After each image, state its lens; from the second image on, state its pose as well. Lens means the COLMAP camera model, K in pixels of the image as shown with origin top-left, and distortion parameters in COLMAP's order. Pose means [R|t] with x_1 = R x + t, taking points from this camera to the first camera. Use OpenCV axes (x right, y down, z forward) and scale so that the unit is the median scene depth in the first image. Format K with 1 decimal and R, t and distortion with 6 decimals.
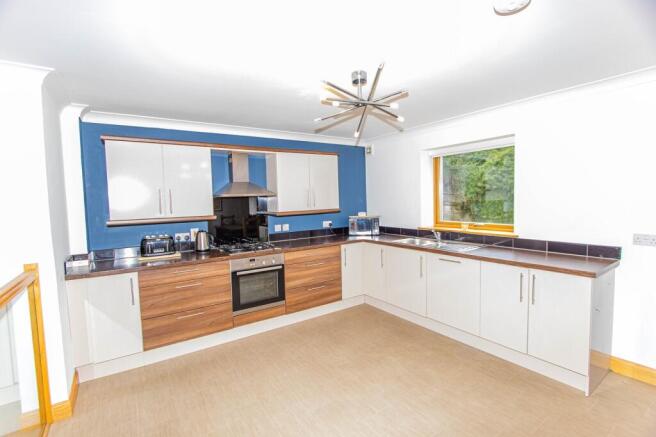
lens RADIAL K [[305.7, 0, 329.1], [0, 305.7, 217.0], [0, 0, 1]] dist [-0.004861, -0.000694]
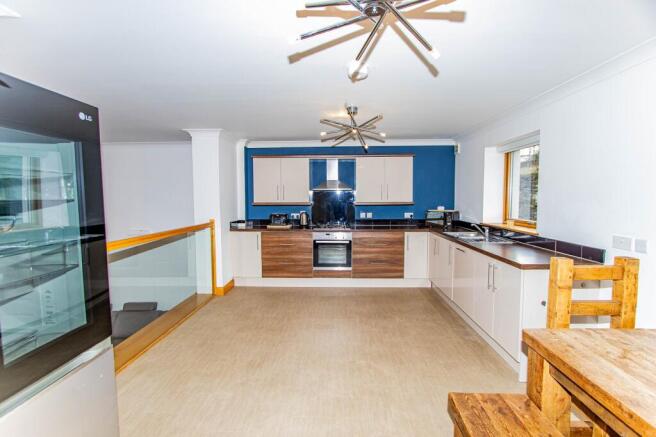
lens RADIAL K [[305.7, 0, 328.0], [0, 305.7, 218.9], [0, 0, 1]] dist [-0.004861, -0.000694]
pose [[0.808407, 0.067306, -0.584763, 0.577334], [-0.055449, 0.997731, 0.038182, 0.012846], [0.586006, 0.001558, 0.810305, -0.168222]]
